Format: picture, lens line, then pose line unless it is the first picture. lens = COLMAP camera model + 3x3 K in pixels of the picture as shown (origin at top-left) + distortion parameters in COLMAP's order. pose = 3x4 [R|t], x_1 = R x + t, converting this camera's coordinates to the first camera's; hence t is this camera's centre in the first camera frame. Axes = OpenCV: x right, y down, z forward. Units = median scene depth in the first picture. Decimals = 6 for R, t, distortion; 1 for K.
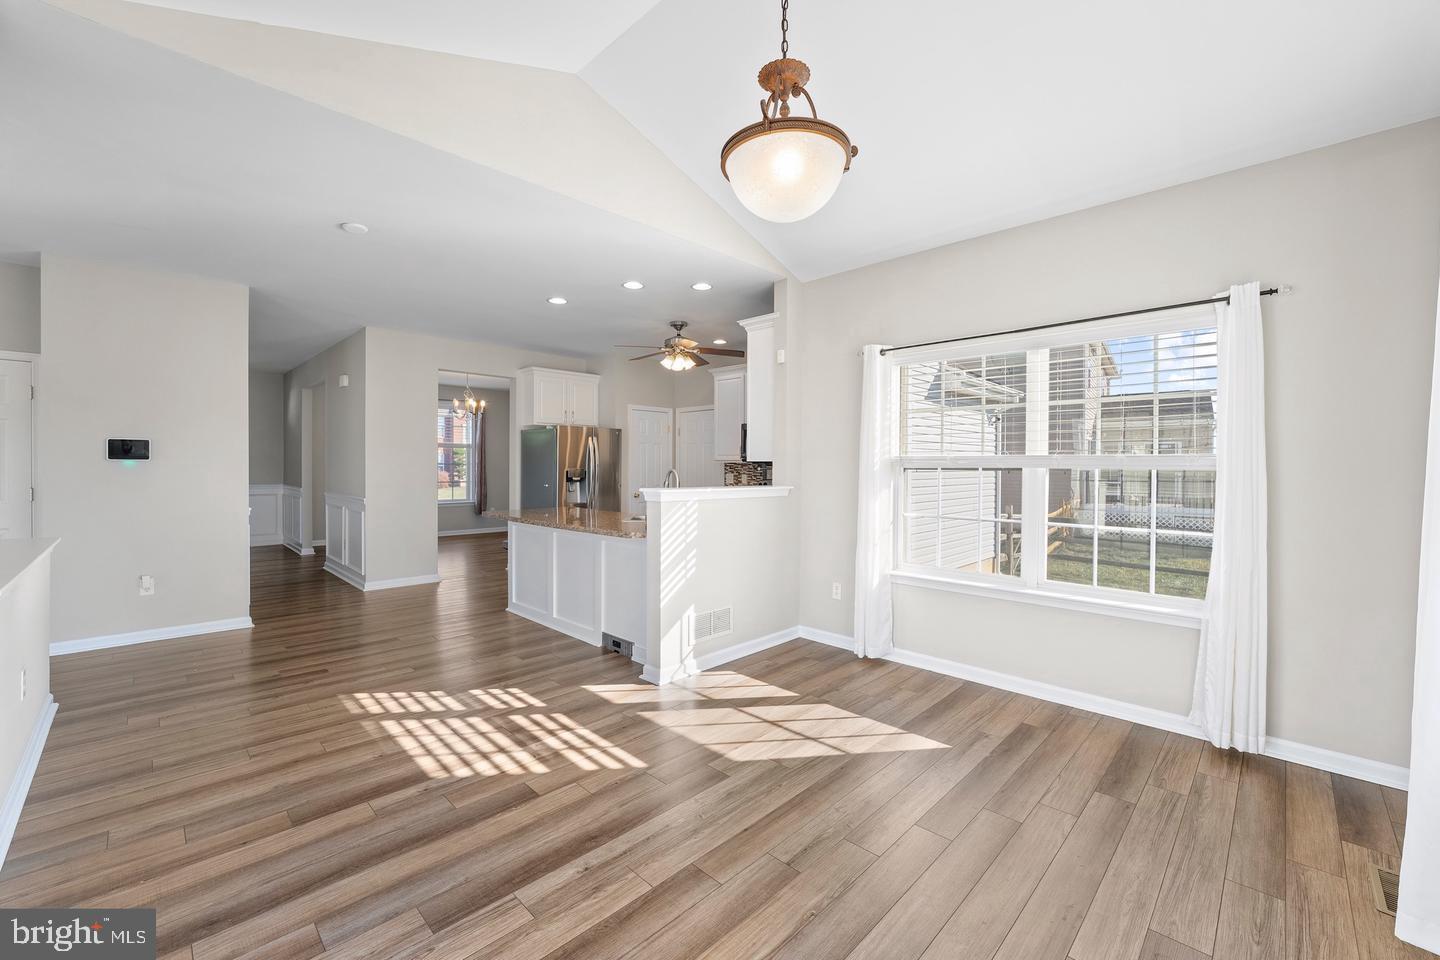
lens RADIAL K [[582.7, 0, 719.0], [0, 582.7, 469.8], [0, 0, 1]] dist [-0.029900, 0.005607]
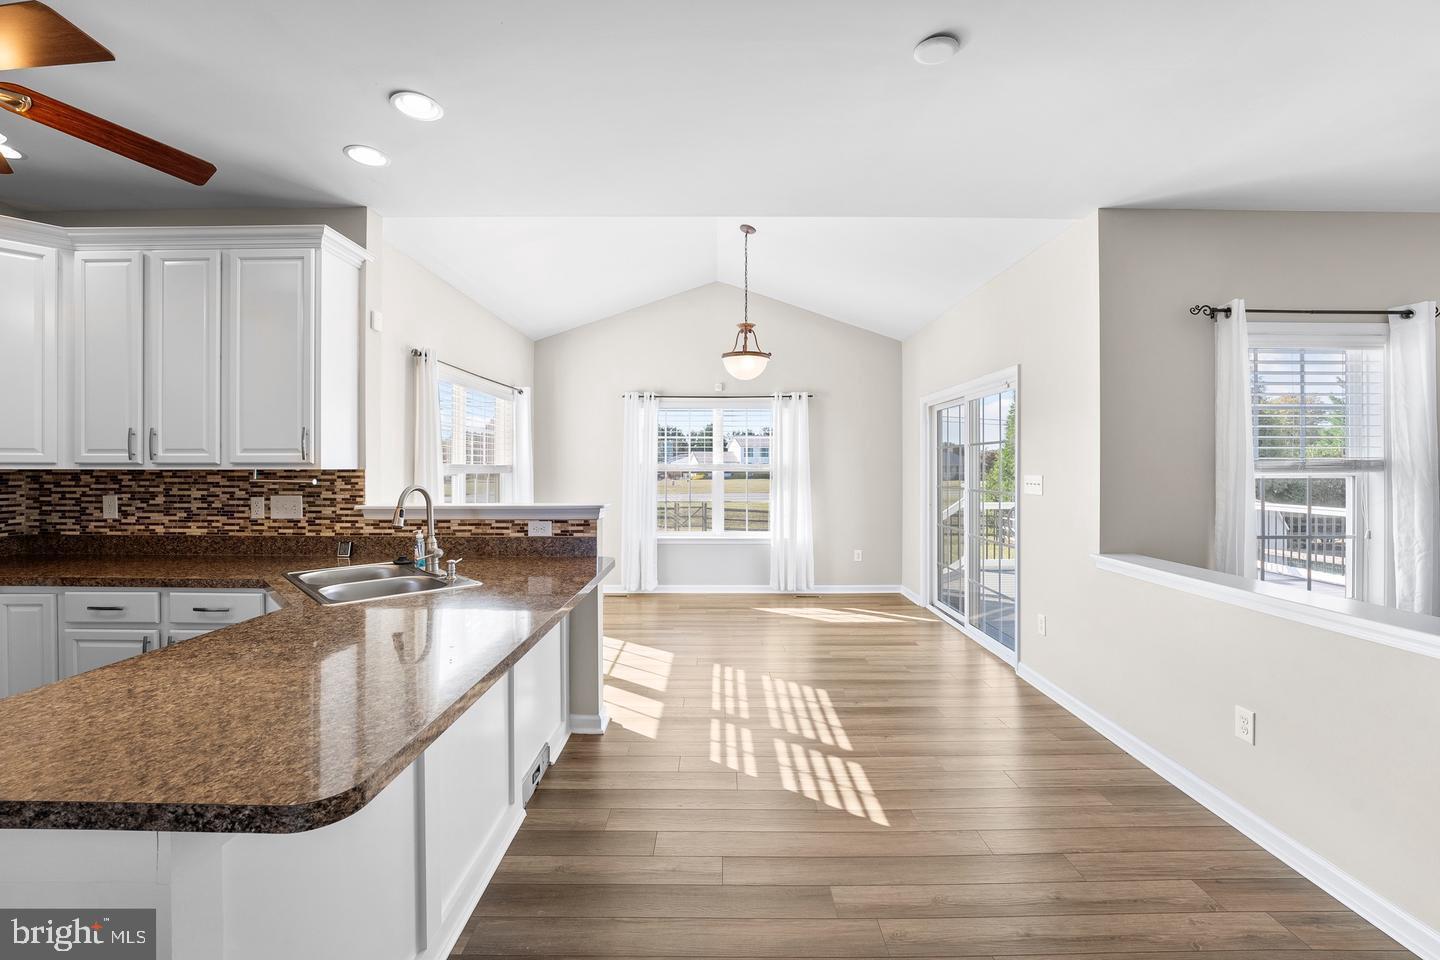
lens RADIAL K [[582.7, 0, 719.0], [0, 582.7, 469.8], [0, 0, 1]] dist [-0.029900, 0.005607]
pose [[-0.700920, -0.008071, 0.713194, -1.023243], [-0.000864, 0.999945, 0.010467, -0.032831], [-0.713240, 0.006720, -0.700888, 1.778305]]
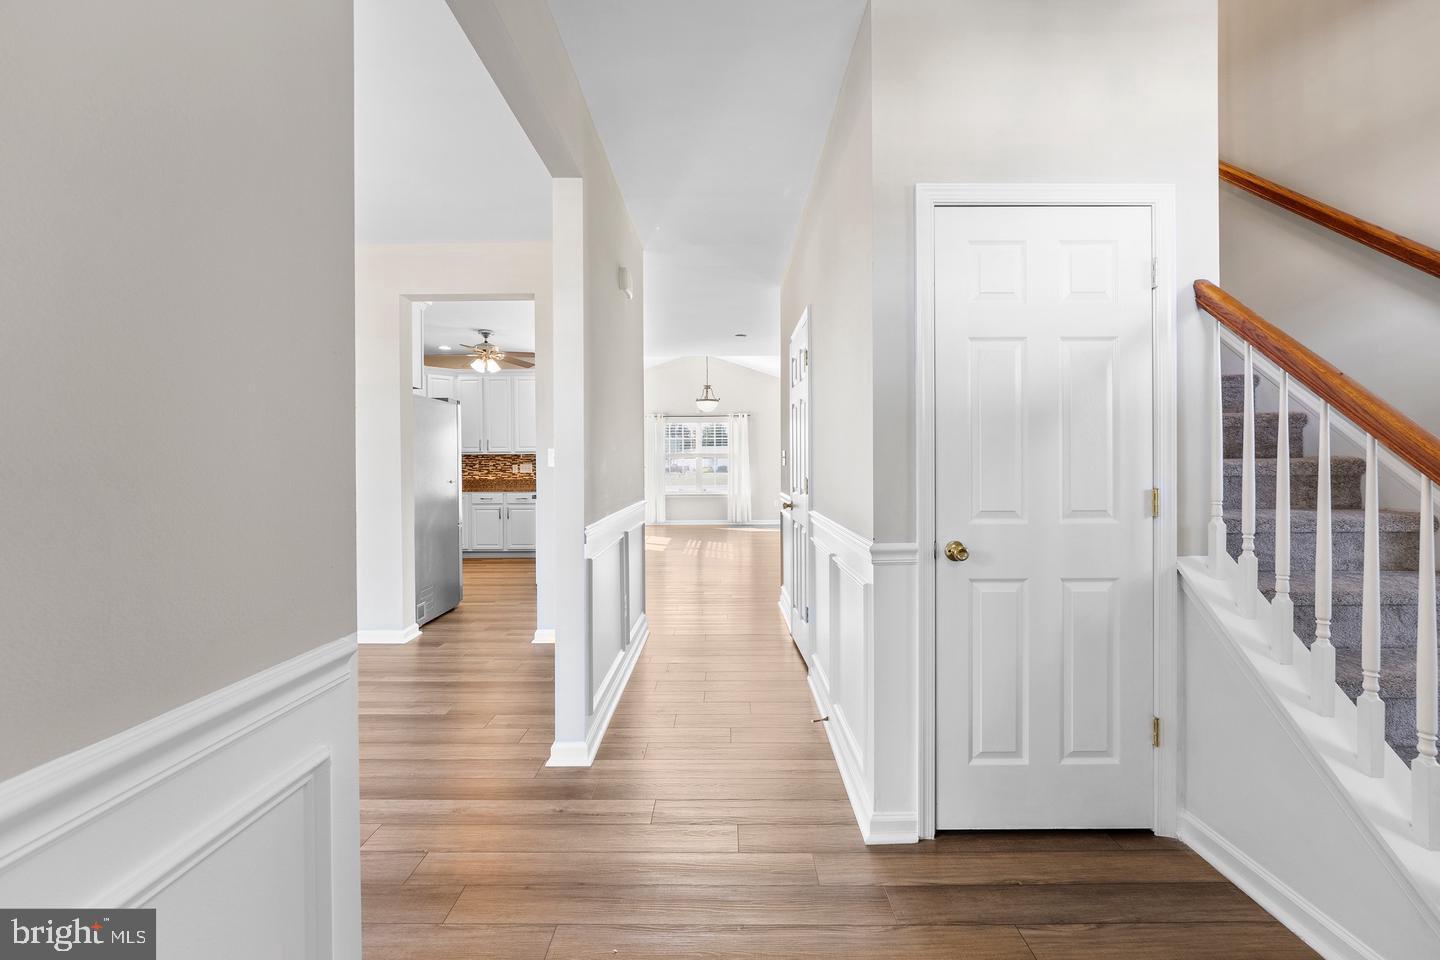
lens RADIAL K [[579.6, 0, 719.0], [0, 579.6, 477.7], [0, 0, 1]] dist [-0.020869, 0.000270]
pose [[-0.690678, -0.021089, 0.722855, -2.363390], [0.004034, 0.999447, 0.033013, 0.001564], [-0.723151, 0.025717, -0.690211, 2.837758]]
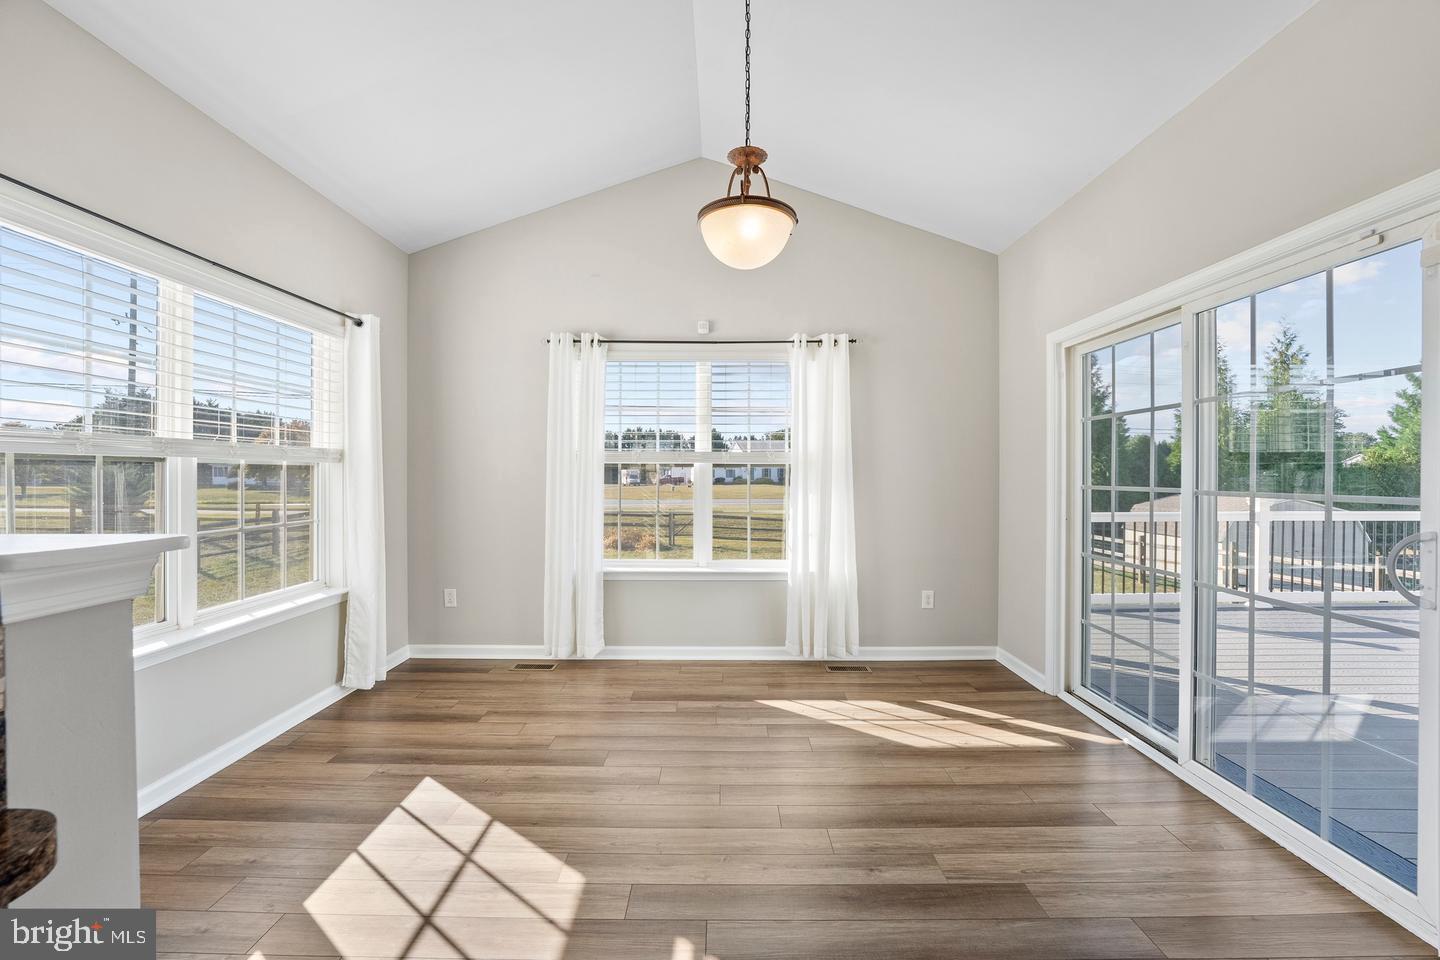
lens RADIAL K [[579.6, 0, 719.0], [0, 579.6, 477.7], [0, 0, 1]] dist [-0.020869, 0.000270]
pose [[-0.698319, -0.011291, 0.715697, -0.466747], [-0.002548, 0.999908, 0.013288, 0.010871], [-0.715782, 0.007456, -0.698284, 1.176585]]
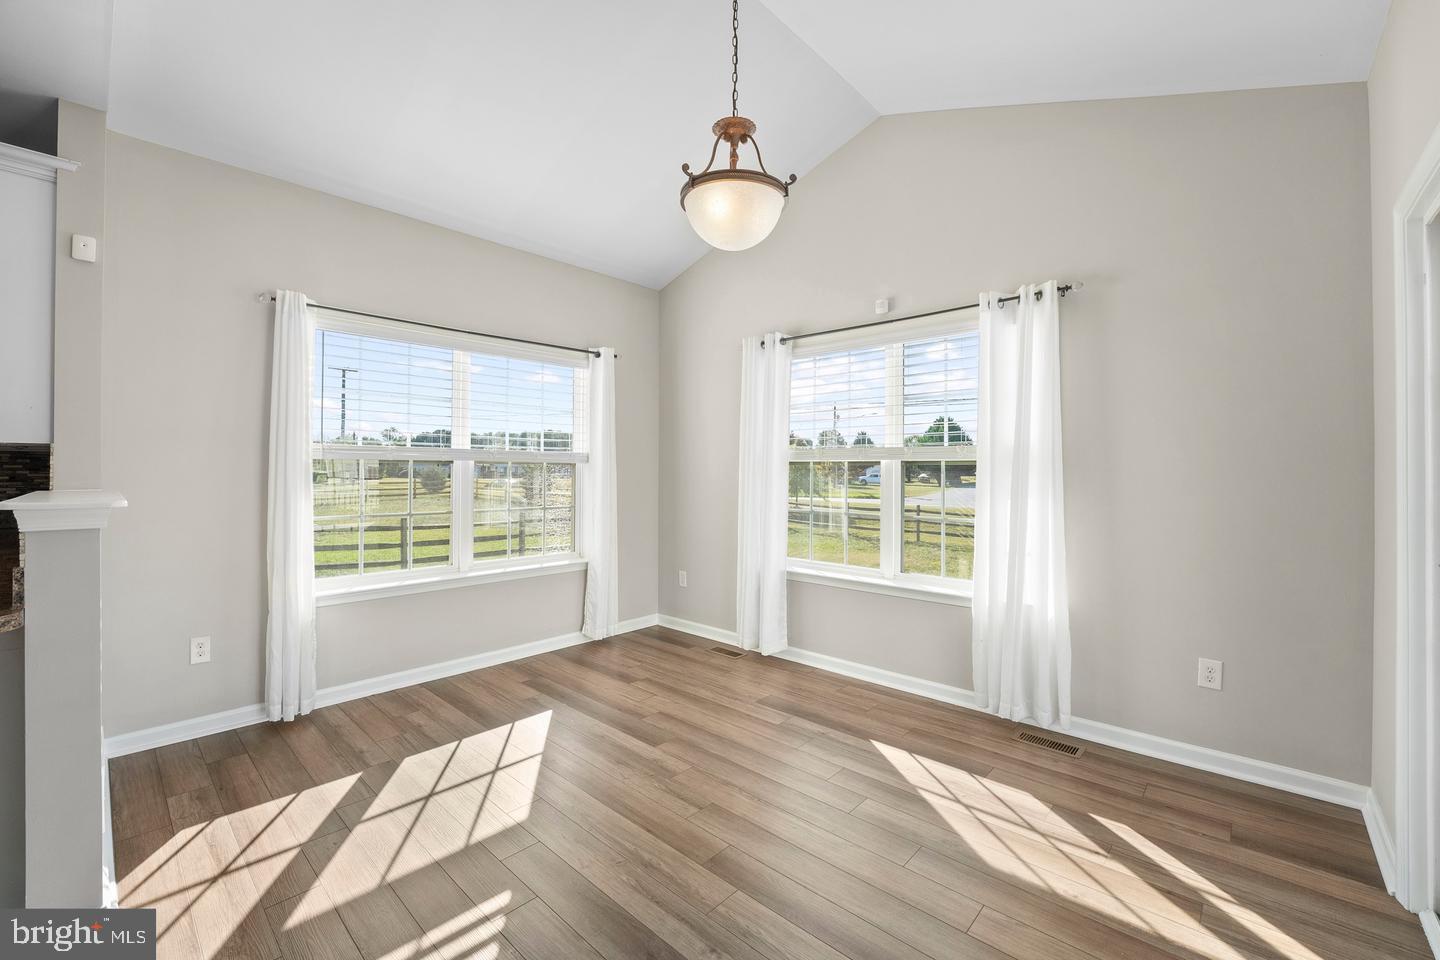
lens RADIAL K [[588.5, 0, 722.7], [0, 588.5, 470.6], [0, 0, 1]] dist [-0.027071, 0.005952]
pose [[-0.037047, -0.005593, 0.999298, -0.661394], [0.000871, 0.999984, 0.005629, 0.008510], [-0.999313, 0.001079, -0.037042, 0.643029]]
